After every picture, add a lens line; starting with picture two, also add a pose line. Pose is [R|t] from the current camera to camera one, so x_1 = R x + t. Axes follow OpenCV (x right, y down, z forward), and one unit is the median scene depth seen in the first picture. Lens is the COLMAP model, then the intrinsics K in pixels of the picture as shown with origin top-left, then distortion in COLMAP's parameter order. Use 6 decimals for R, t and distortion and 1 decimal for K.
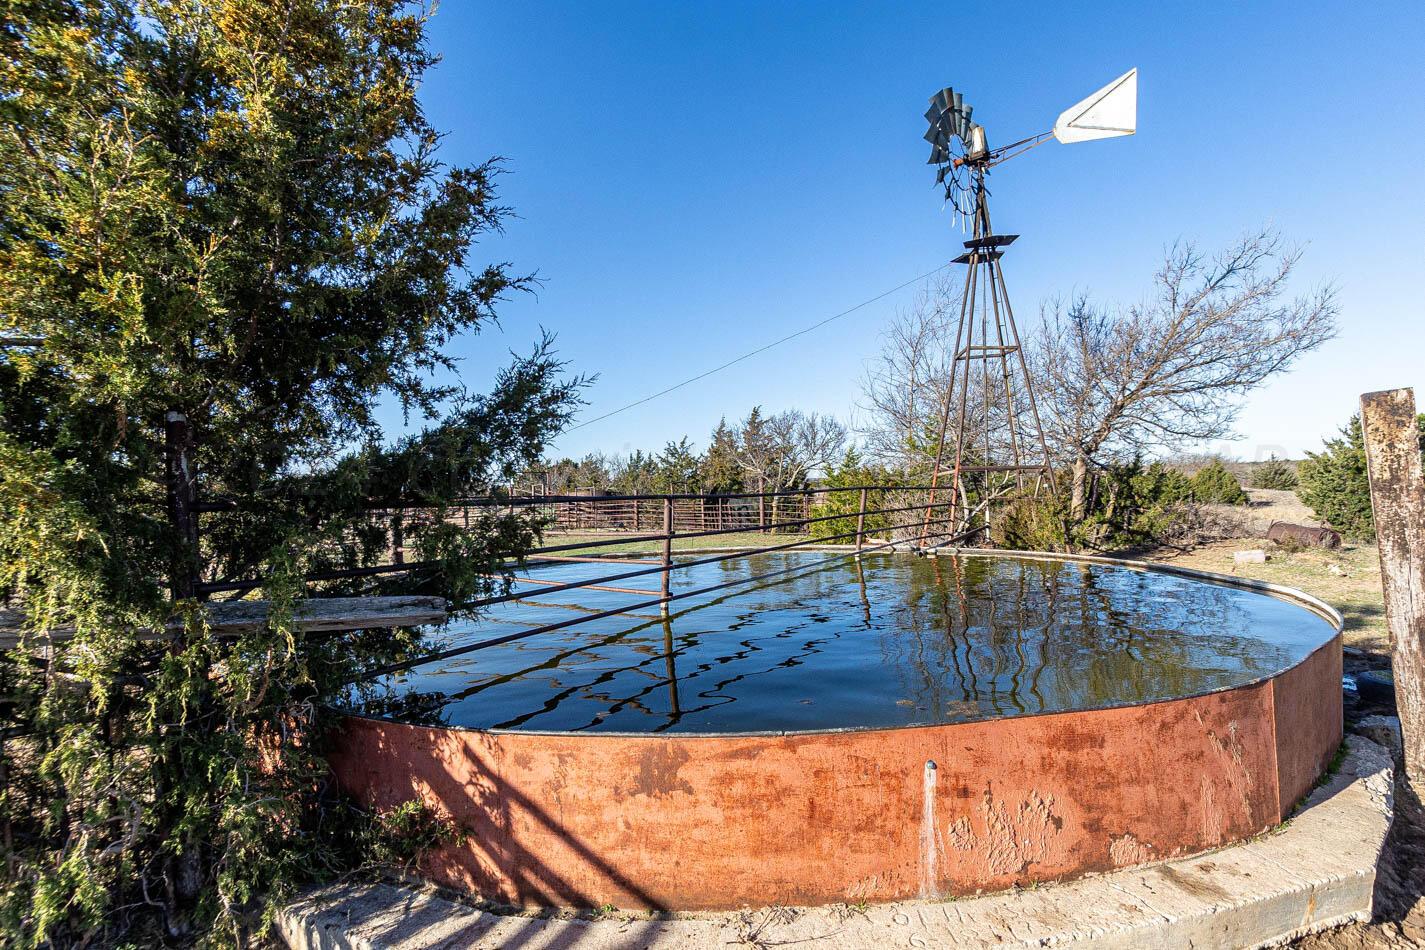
lens RADIAL K [[686.0, 0, 712.5], [0, 686.0, 475.0], [0, 0, 1]] dist [0.004082, -0.001185]
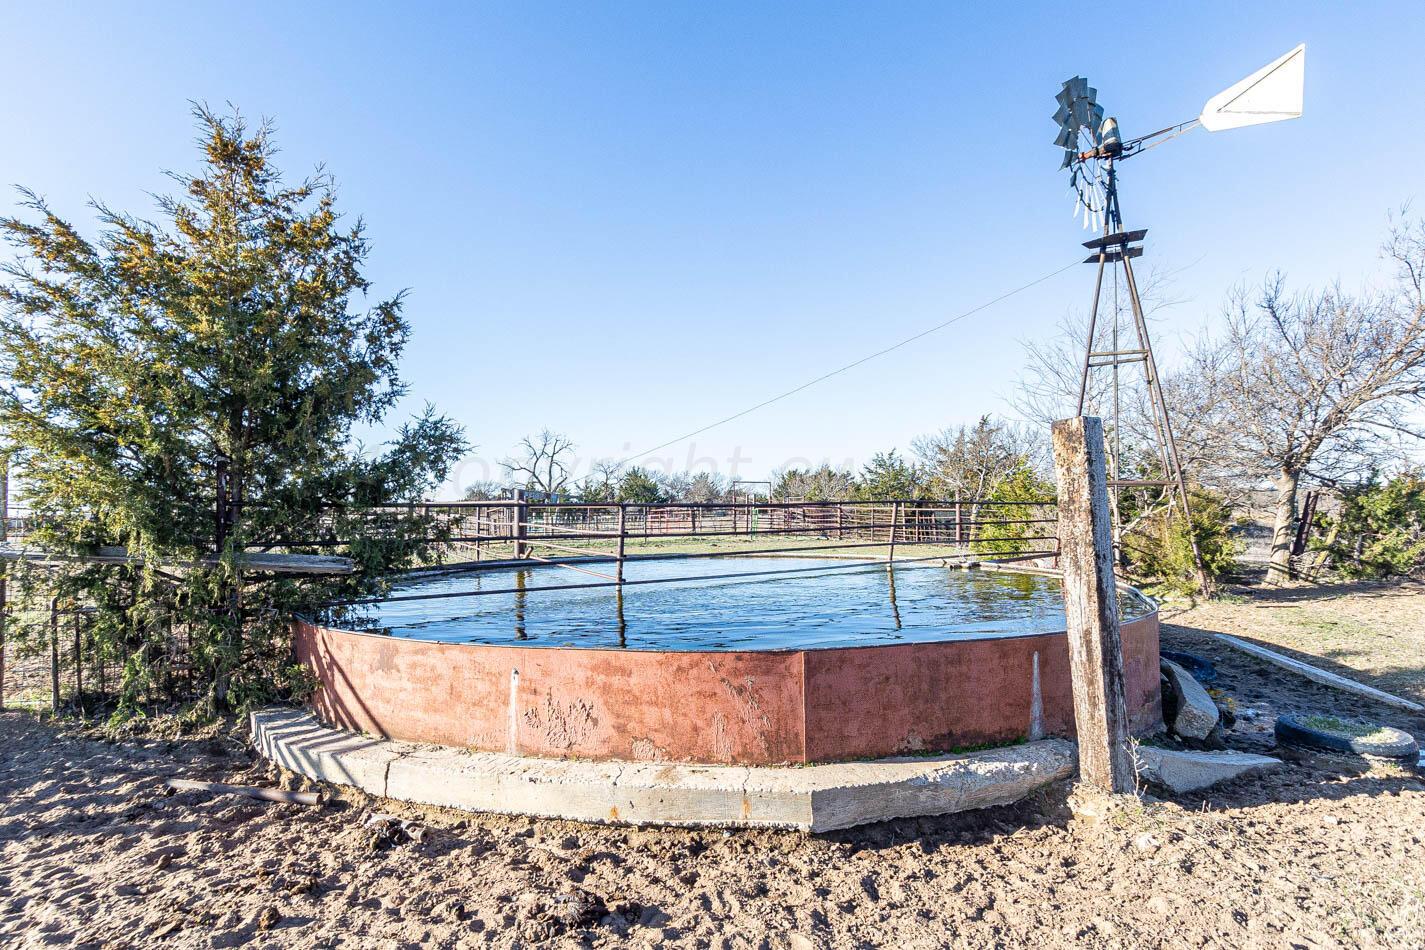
lens RADIAL K [[686.0, 0, 712.5], [0, 686.0, 475.0], [0, 0, 1]] dist [0.004082, -0.001185]
pose [[0.927700, 0.004827, -0.373296, 1.187382], [-0.009979, 0.999880, -0.011870, -0.021833], [0.373194, 0.014737, 0.927636, -0.290309]]
